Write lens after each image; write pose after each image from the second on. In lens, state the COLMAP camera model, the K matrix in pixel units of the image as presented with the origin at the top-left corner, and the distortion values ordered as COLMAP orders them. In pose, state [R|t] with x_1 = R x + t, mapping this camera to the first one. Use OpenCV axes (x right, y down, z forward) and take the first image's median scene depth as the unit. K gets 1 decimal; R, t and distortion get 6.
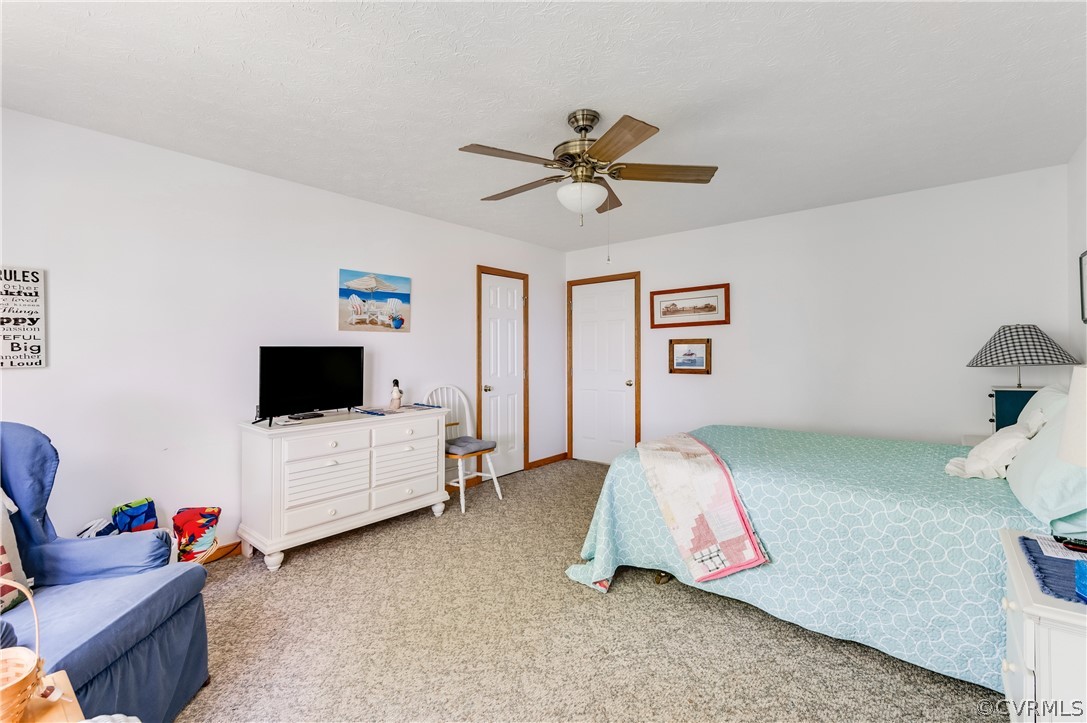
lens RADIAL K [[484.3, 0, 535.5], [0, 484.3, 351.0], [0, 0, 1]] dist [0.003292, -0.000189]
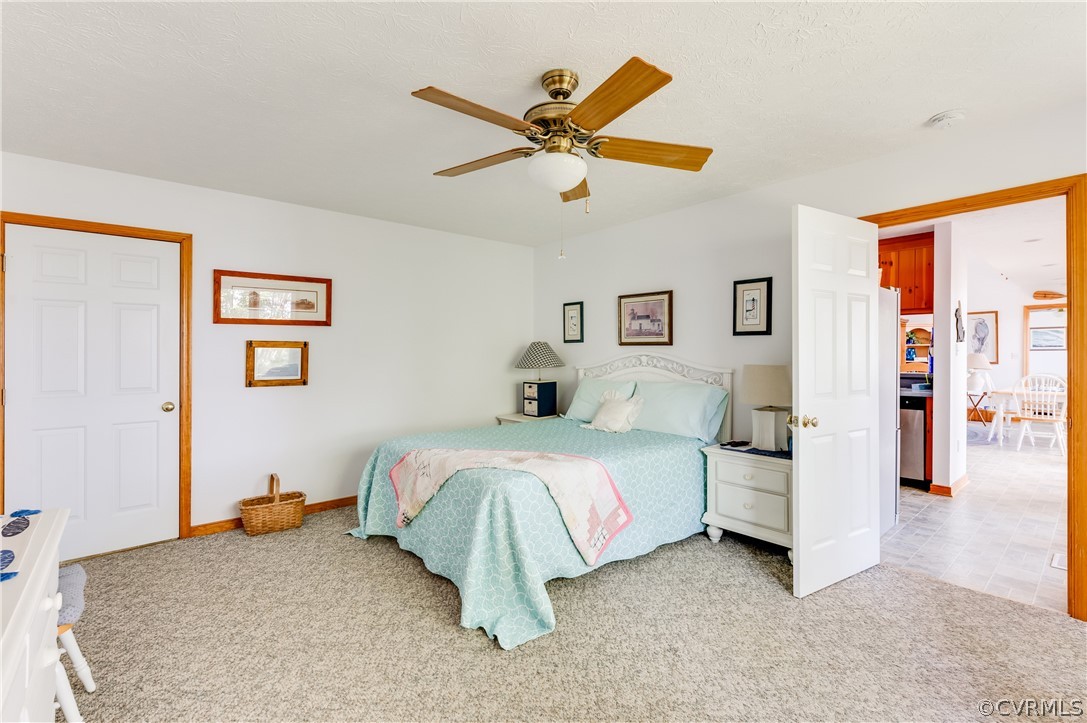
lens RADIAL K [[484.3, 0, 549.1], [0, 484.3, 359.3], [0, 0, 1]] dist [0.003292, -0.000189]
pose [[0.169168, 0.001130, 0.985587, -0.391505], [-0.003578, 0.999993, -0.000533, 0.003390], [-0.985581, -0.003437, 0.169171, 0.463197]]
